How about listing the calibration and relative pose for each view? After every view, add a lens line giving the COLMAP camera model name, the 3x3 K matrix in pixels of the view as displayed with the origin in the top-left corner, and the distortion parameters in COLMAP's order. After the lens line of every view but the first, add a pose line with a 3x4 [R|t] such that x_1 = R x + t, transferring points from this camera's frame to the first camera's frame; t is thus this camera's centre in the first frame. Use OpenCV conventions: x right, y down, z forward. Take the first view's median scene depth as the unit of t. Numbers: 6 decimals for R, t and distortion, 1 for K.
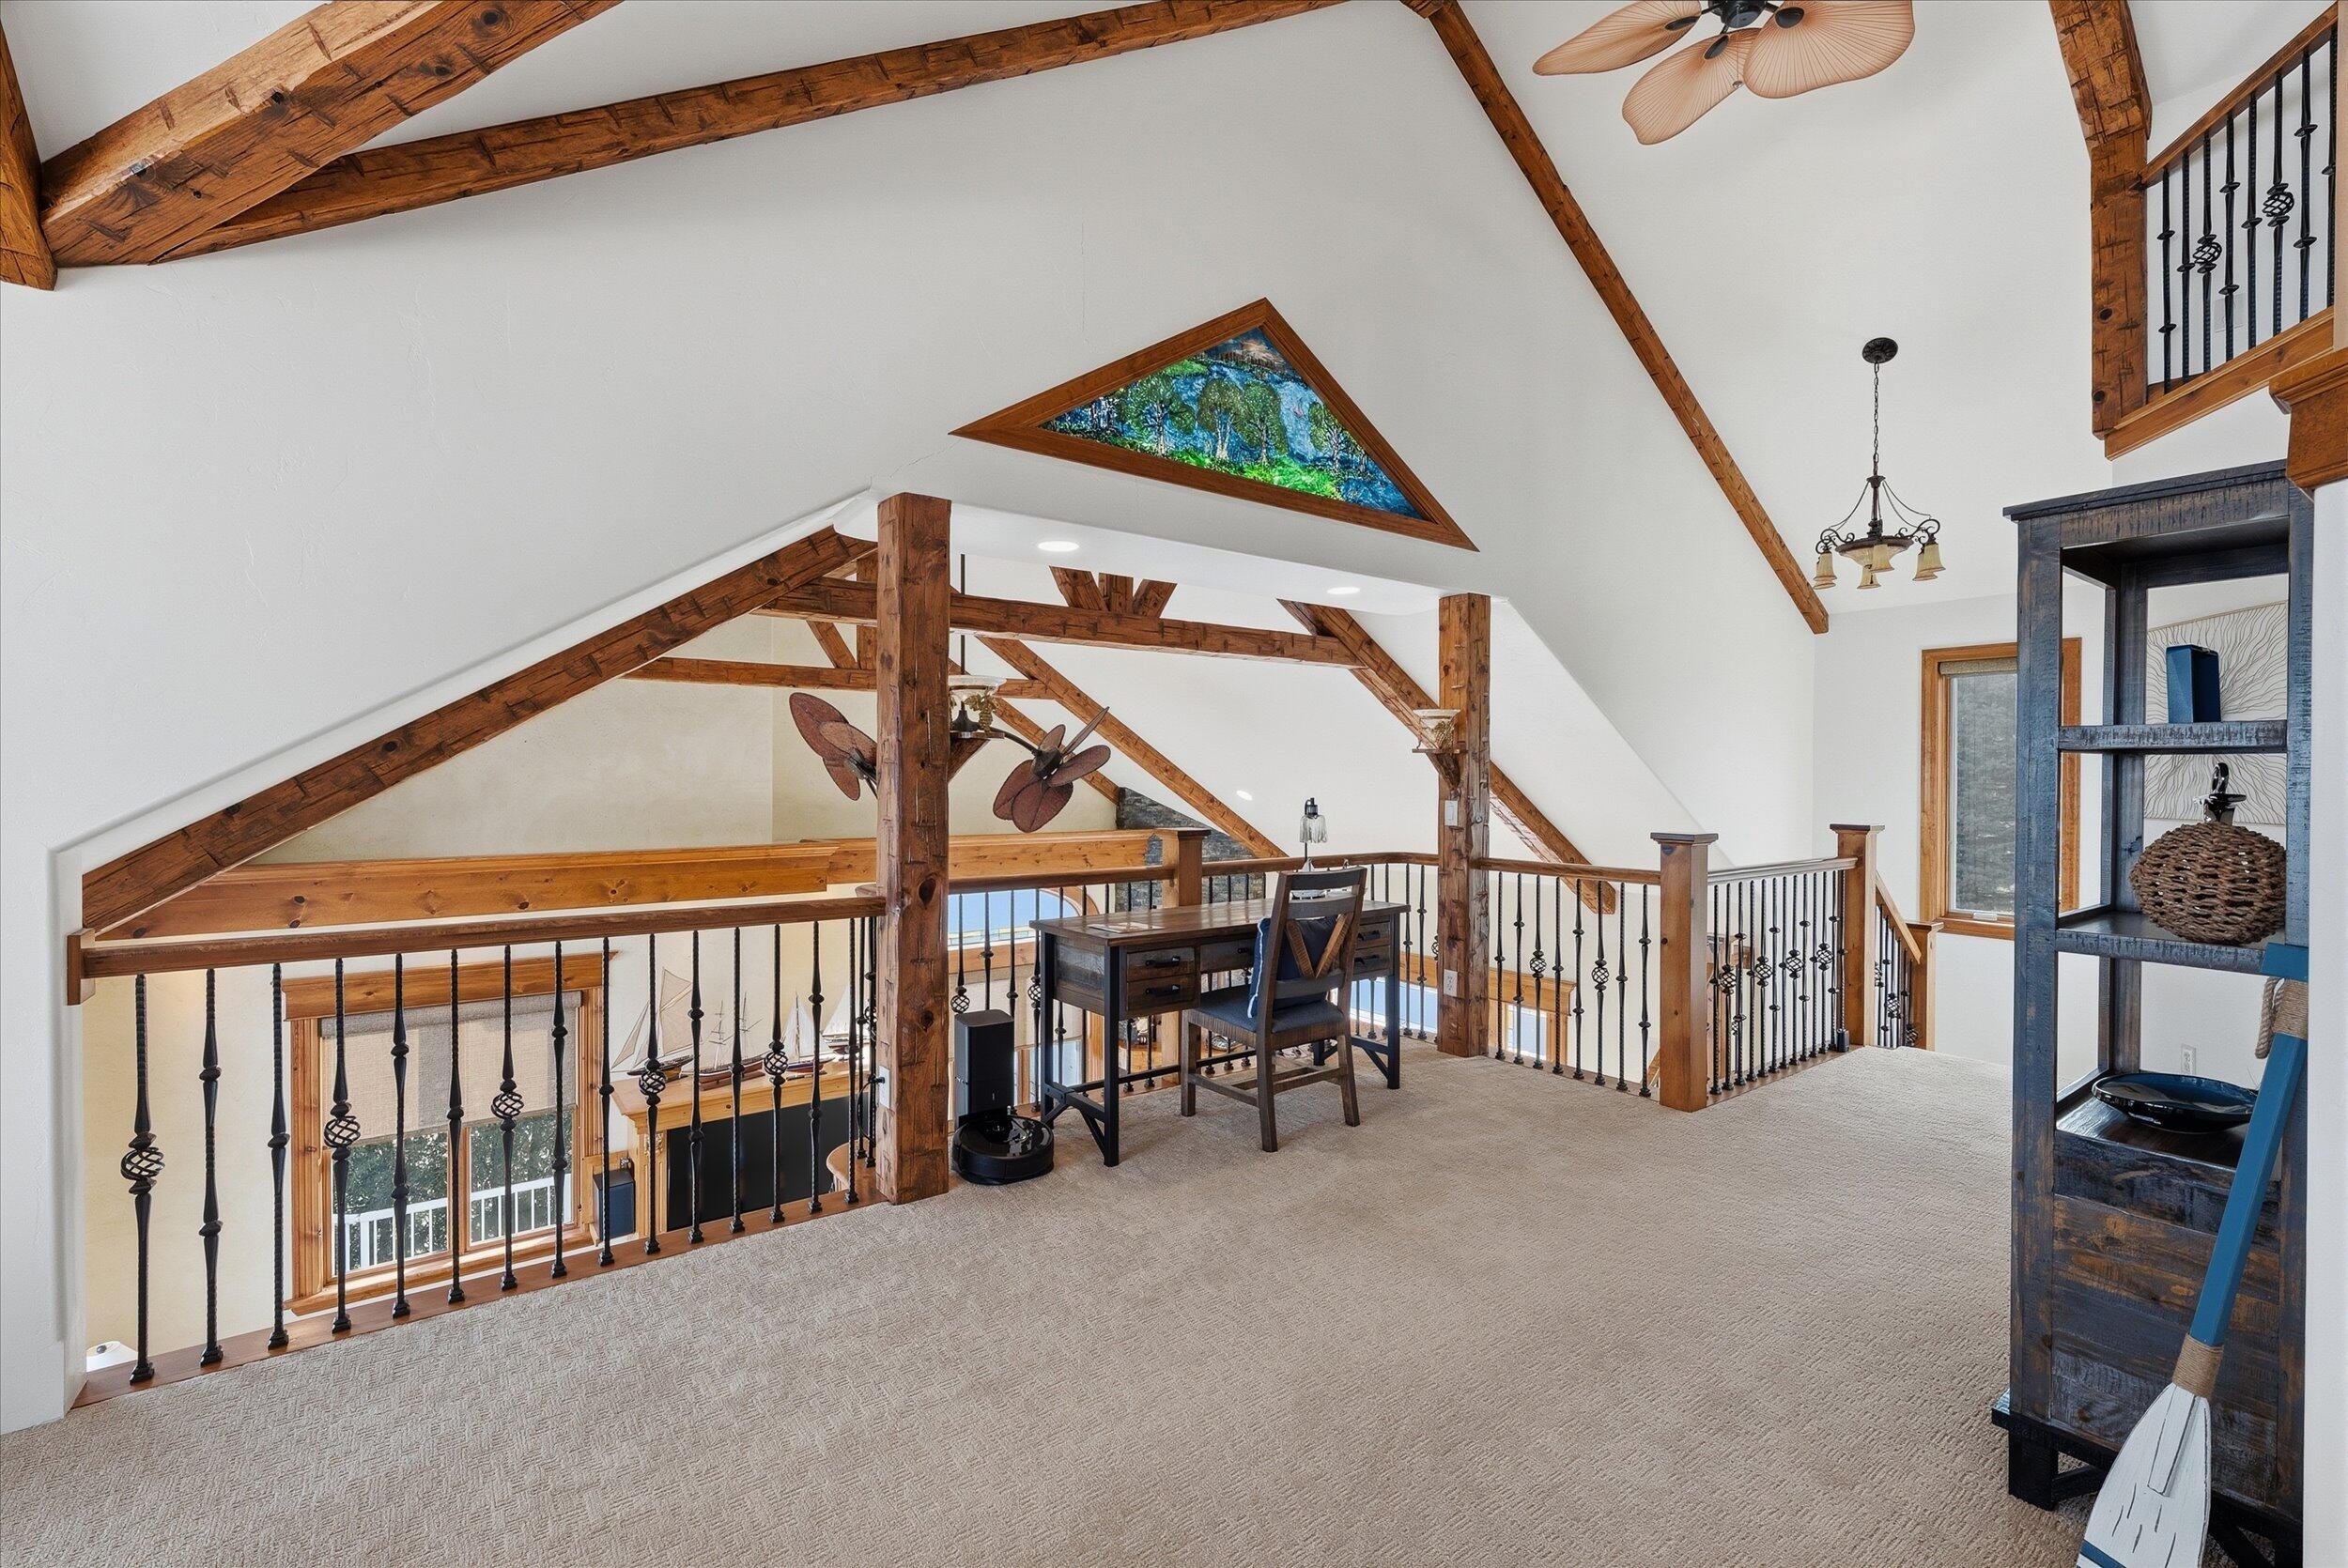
lens RADIAL K [[1014.0, 0, 1174.0], [0, 1014.0, 784.0], [0, 0, 1]] dist [0.001089, 0.000280]
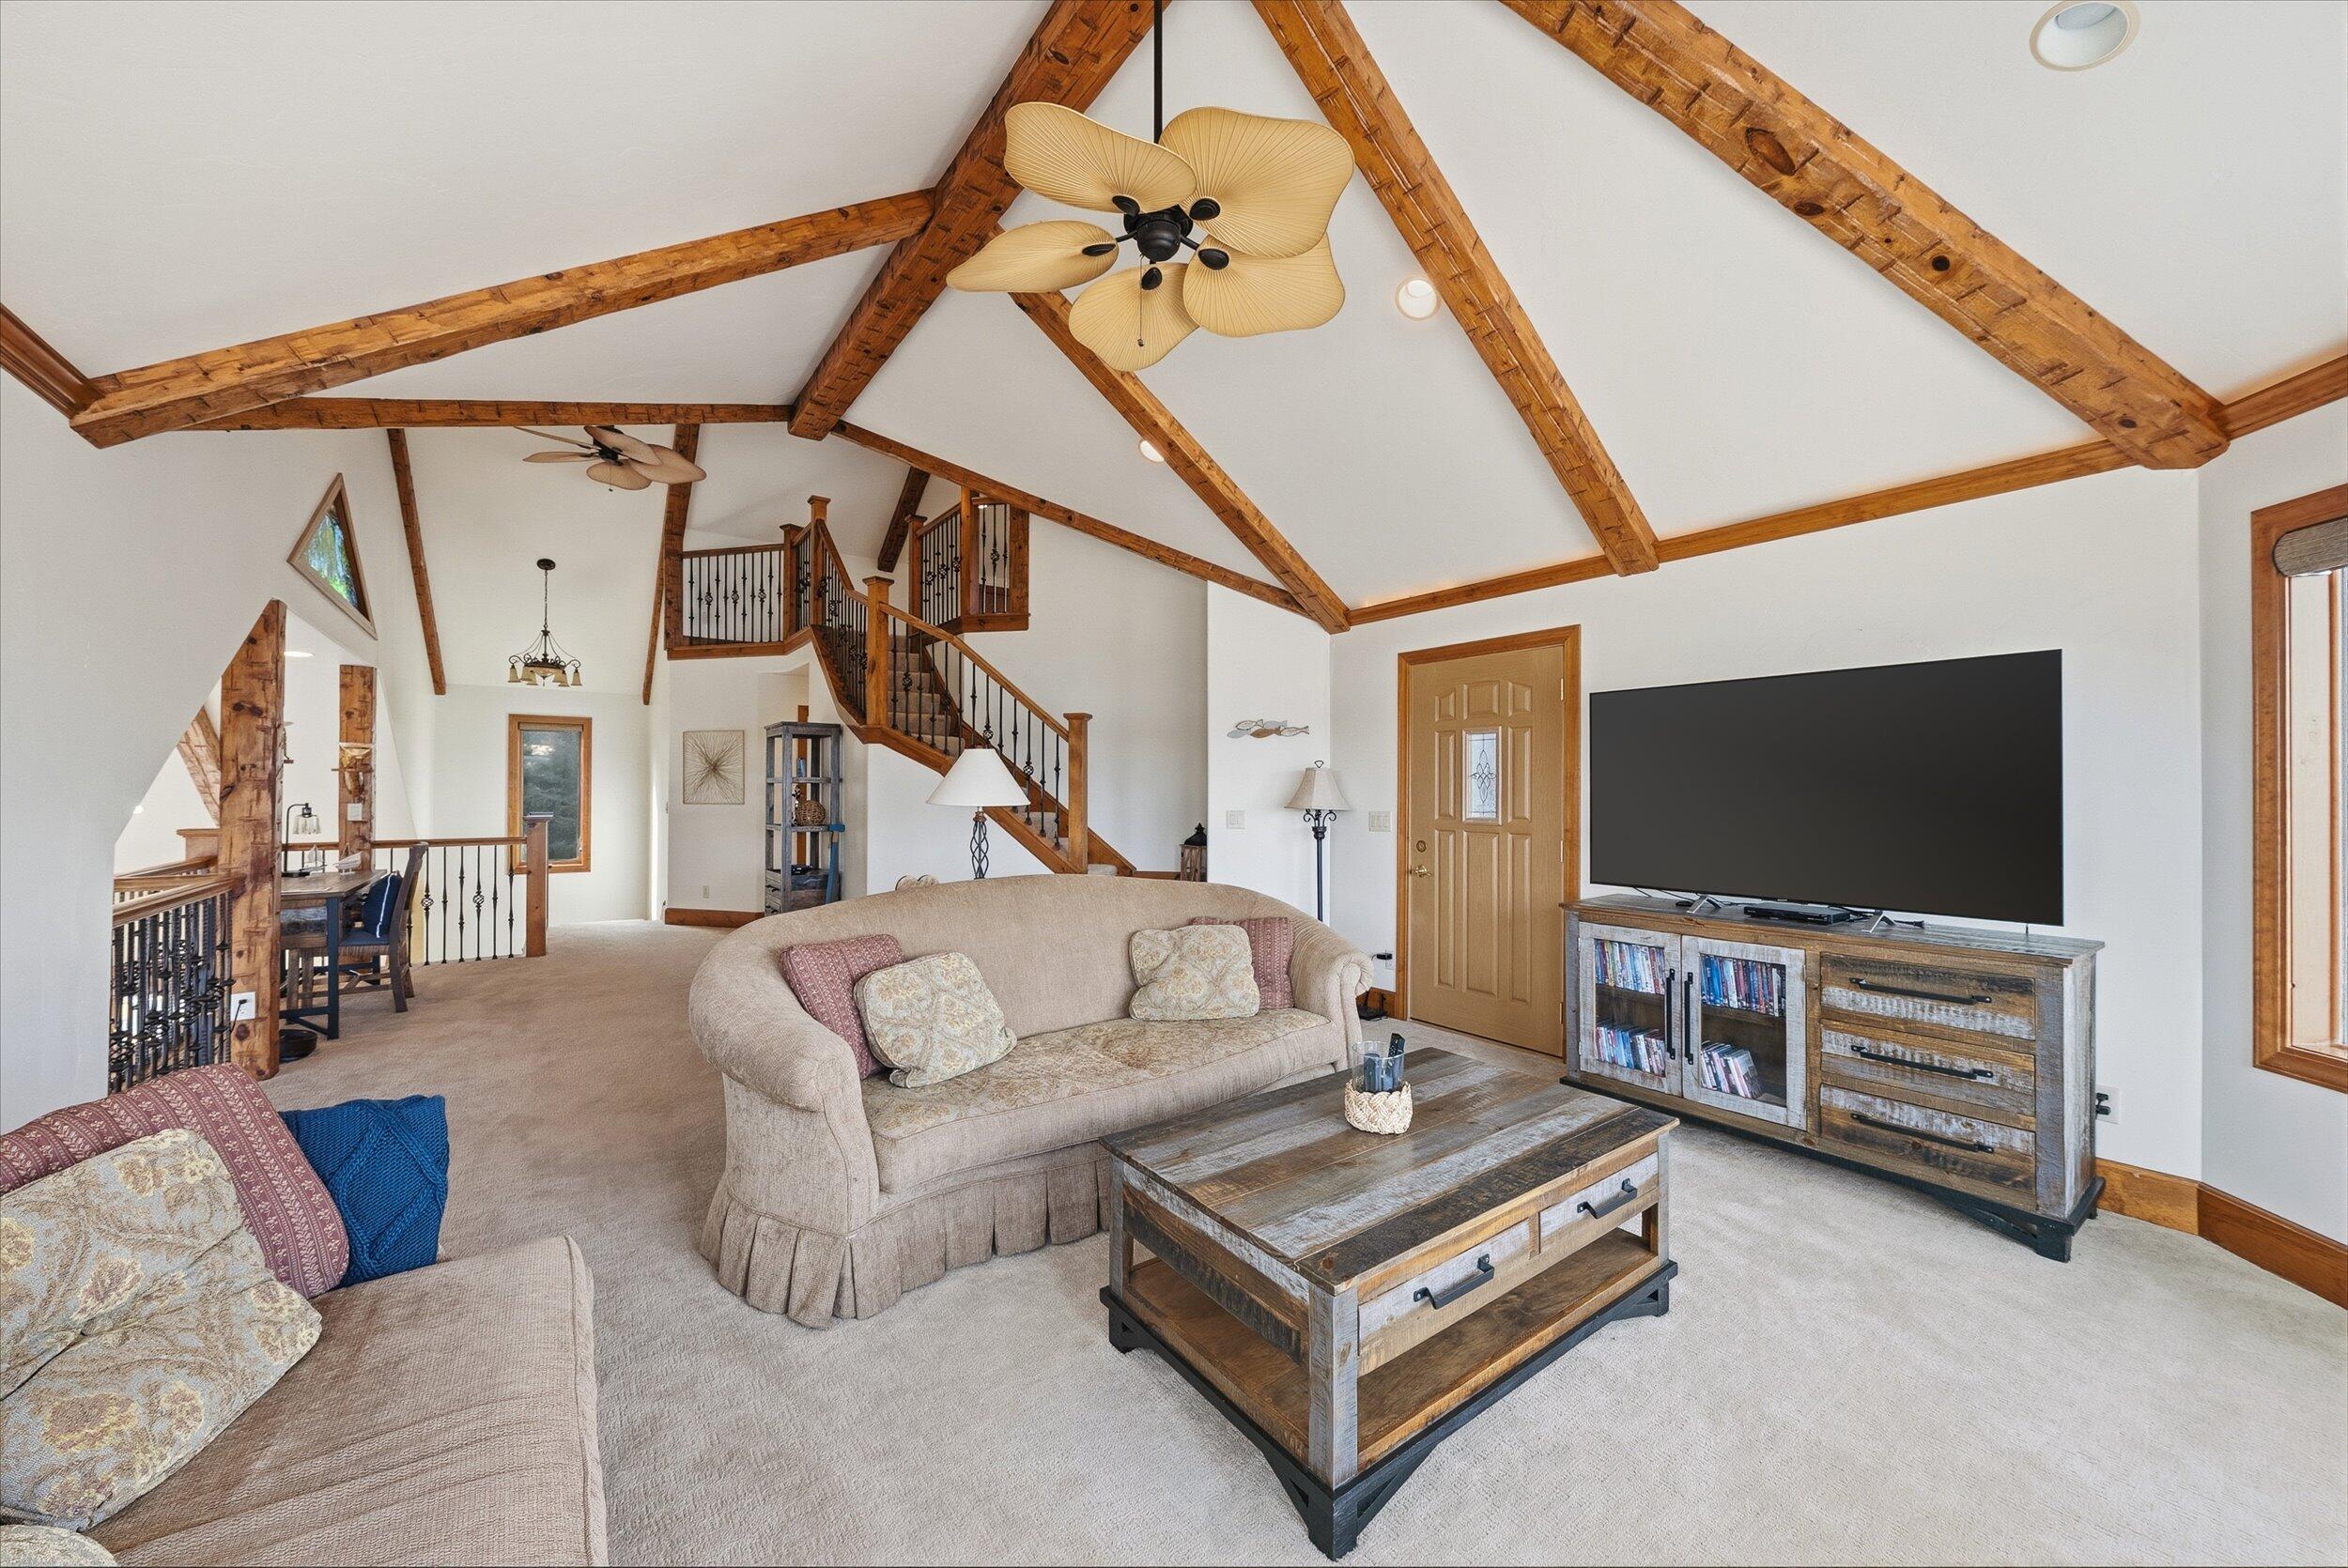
lens RADIAL K [[1014.0, 0, 1174.0], [0, 1014.0, 784.0], [0, 0, 1]] dist [0.001089, 0.000280]
pose [[0.045542, 0.003163, 0.998957, -1.158465], [0.003984, 0.999986, -0.003348, -0.003487], [-0.998954, 0.004132, 0.045529, -0.264115]]
